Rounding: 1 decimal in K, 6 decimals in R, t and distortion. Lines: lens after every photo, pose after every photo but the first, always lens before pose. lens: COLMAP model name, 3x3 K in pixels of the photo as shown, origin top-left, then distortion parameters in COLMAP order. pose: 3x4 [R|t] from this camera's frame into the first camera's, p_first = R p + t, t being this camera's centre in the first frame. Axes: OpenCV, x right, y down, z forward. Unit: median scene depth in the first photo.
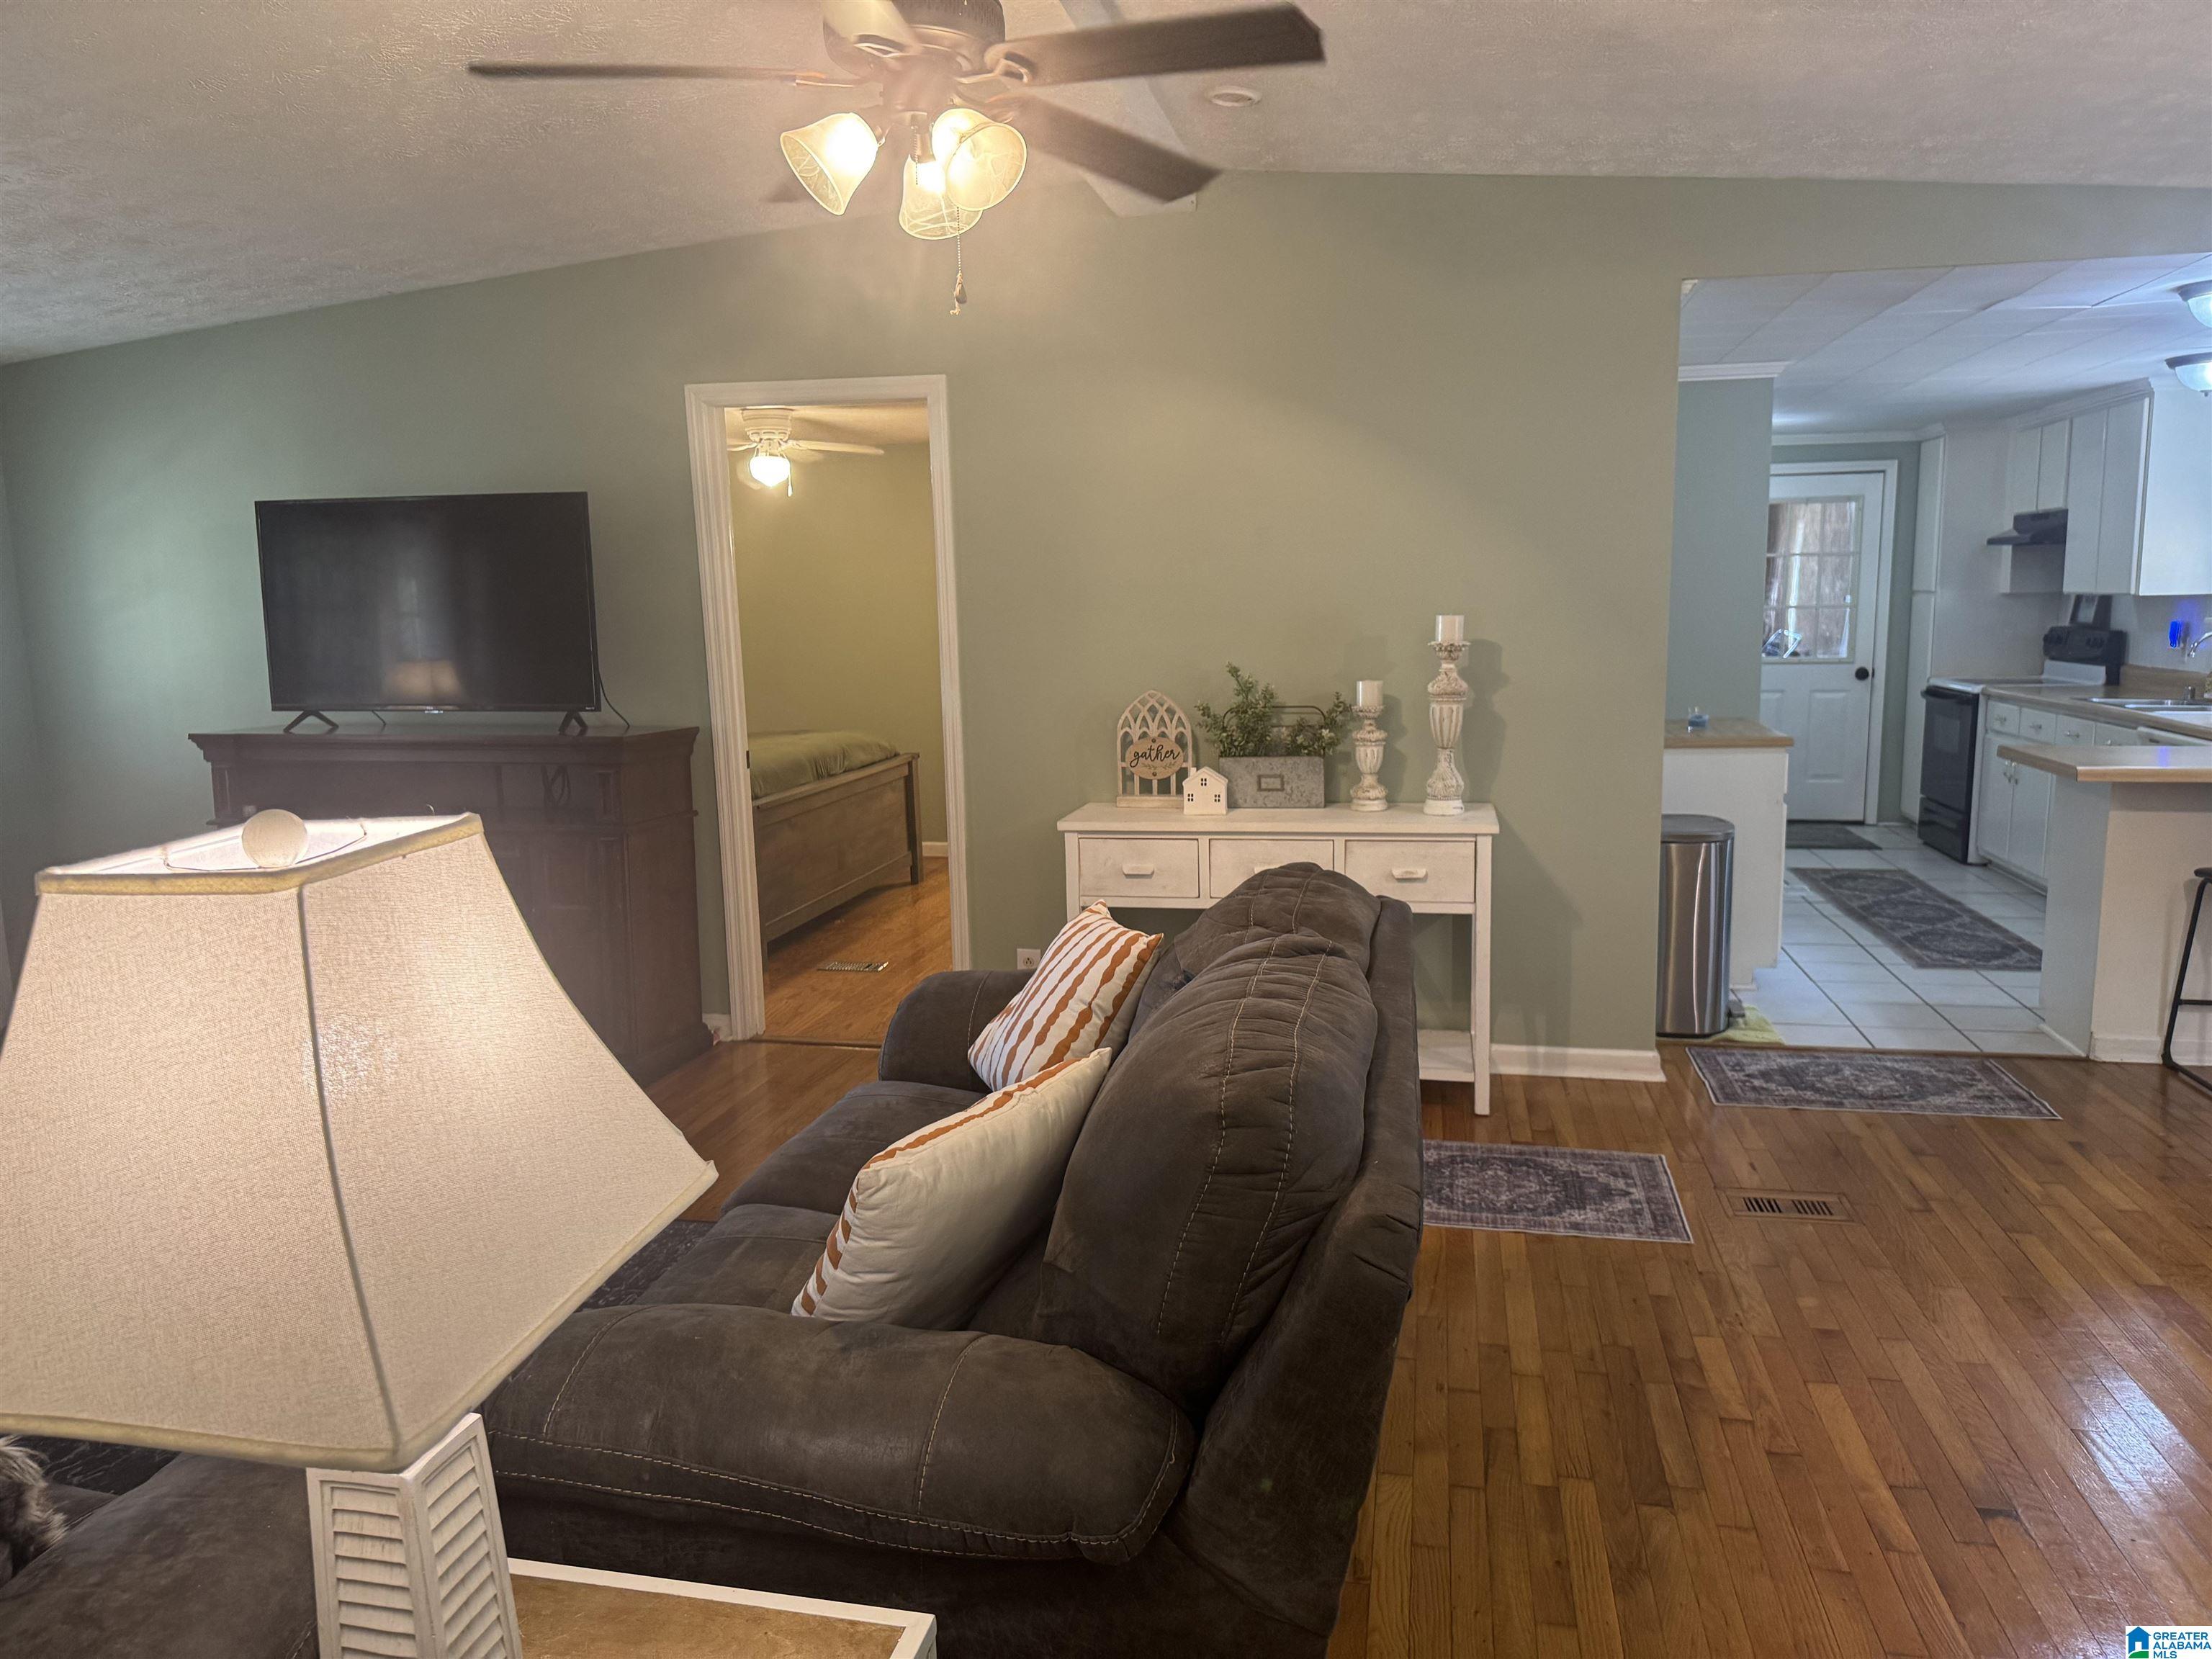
lens RADIAL K [[1564.3, 0, 1102.9], [0, 1564.3, 825.4], [0, 0, 1]] dist [-0.008156, -0.008210]
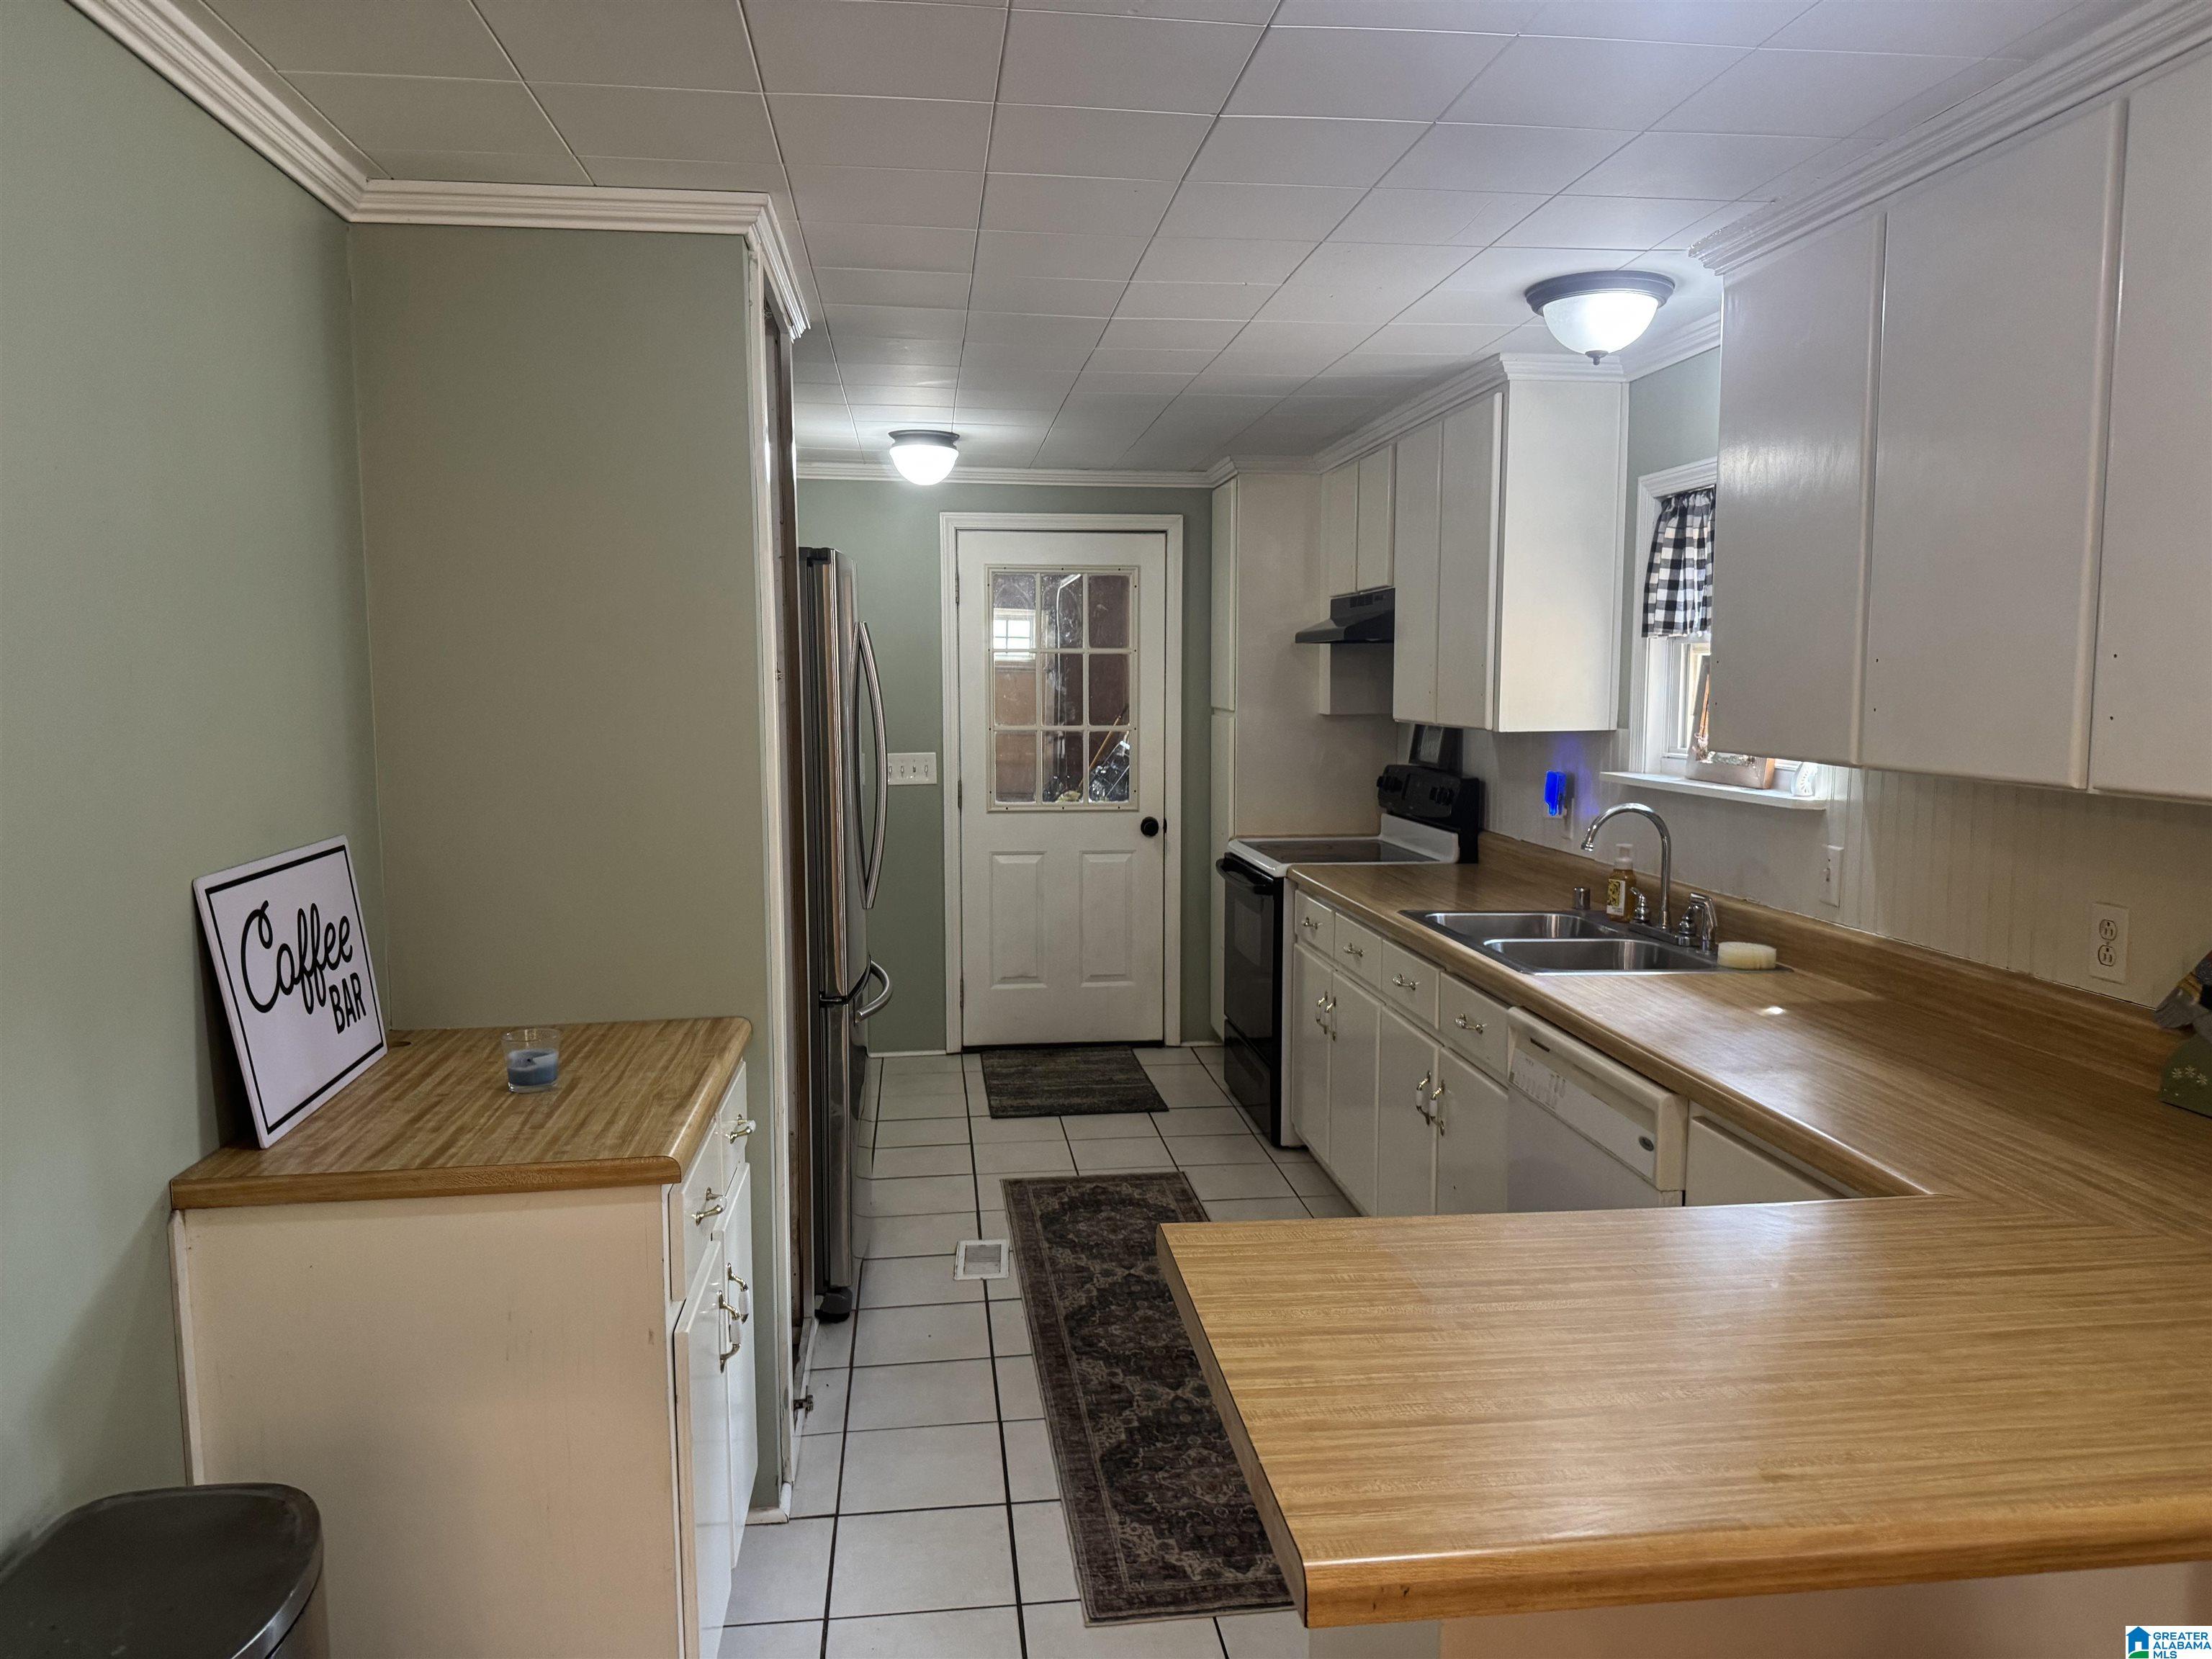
lens RADIAL K [[1564.3, 0, 1104.9], [0, 1564.3, 835.1], [0, 0, 1]] dist [-0.008156, -0.008210]
pose [[0.943077, -0.016199, 0.332180, 0.282485], [0.032636, 0.998500, -0.043964, -0.075169], [-0.330970, 0.052302, 0.942191, 0.425689]]
